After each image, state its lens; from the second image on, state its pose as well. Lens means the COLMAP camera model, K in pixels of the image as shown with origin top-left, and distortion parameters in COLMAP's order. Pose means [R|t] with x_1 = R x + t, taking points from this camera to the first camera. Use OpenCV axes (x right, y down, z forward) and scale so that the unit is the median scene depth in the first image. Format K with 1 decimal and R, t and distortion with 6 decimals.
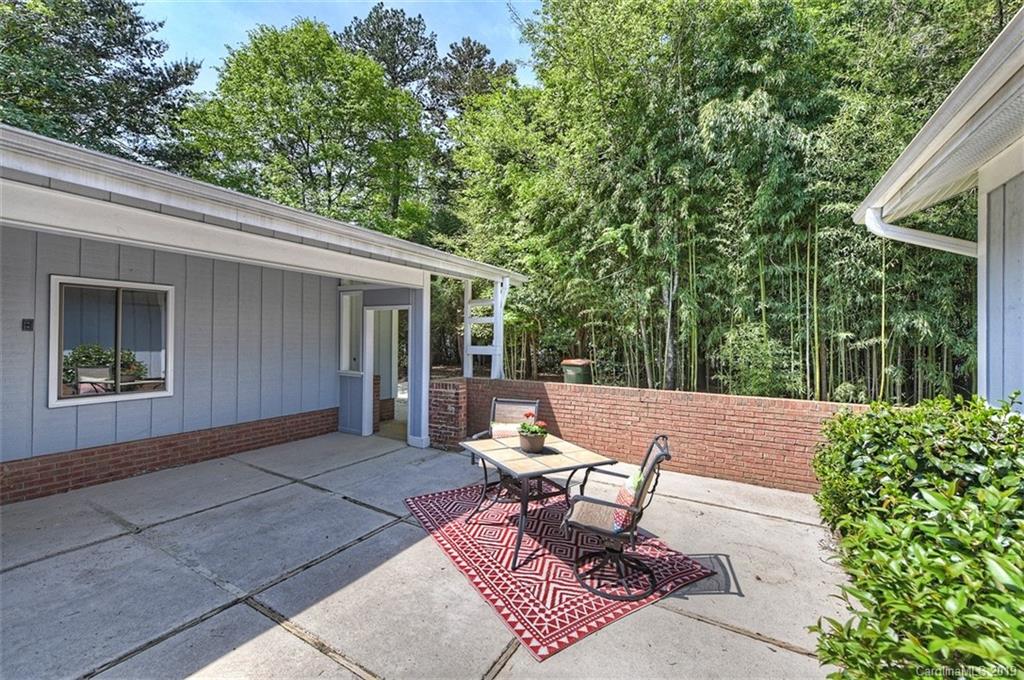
lens RADIAL K [[405.5, 0, 512.0], [0, 405.5, 337.3], [0, 0, 1]] dist [0.002042, 0.000045]
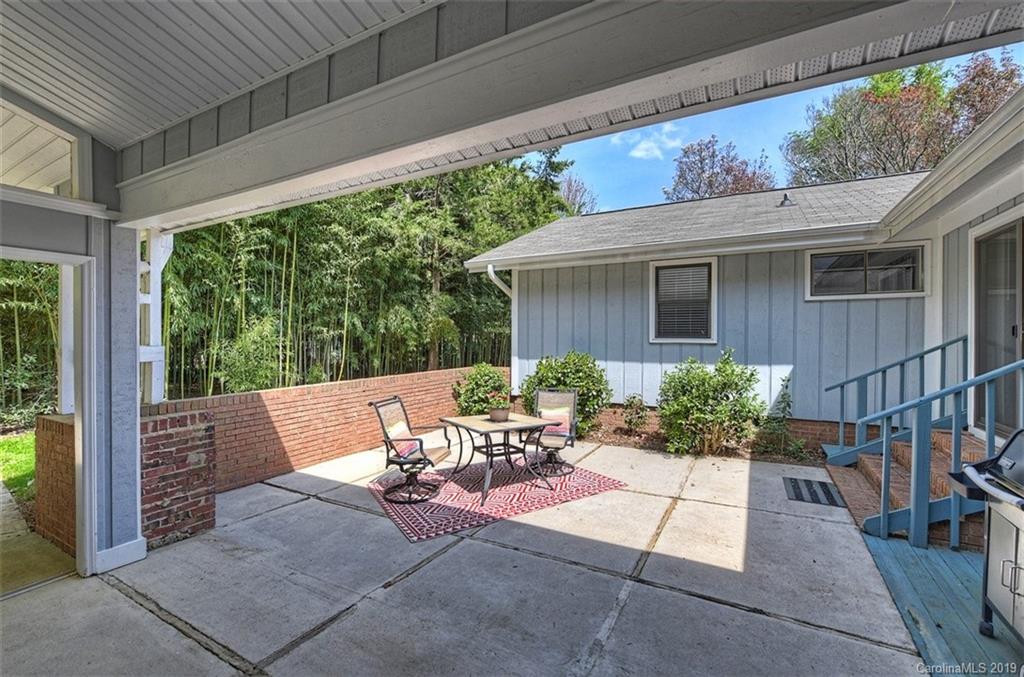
lens RADIAL K [[438.6, 0, 512.8], [0, 438.6, 335.8], [0, 0, 1]] dist [-0.000976, 0.000063]
pose [[-0.020949, -0.011181, 0.999718, -1.201444], [-0.002925, 0.999934, 0.011122, -0.002426], [-0.999776, -0.002691, -0.020980, 0.900133]]
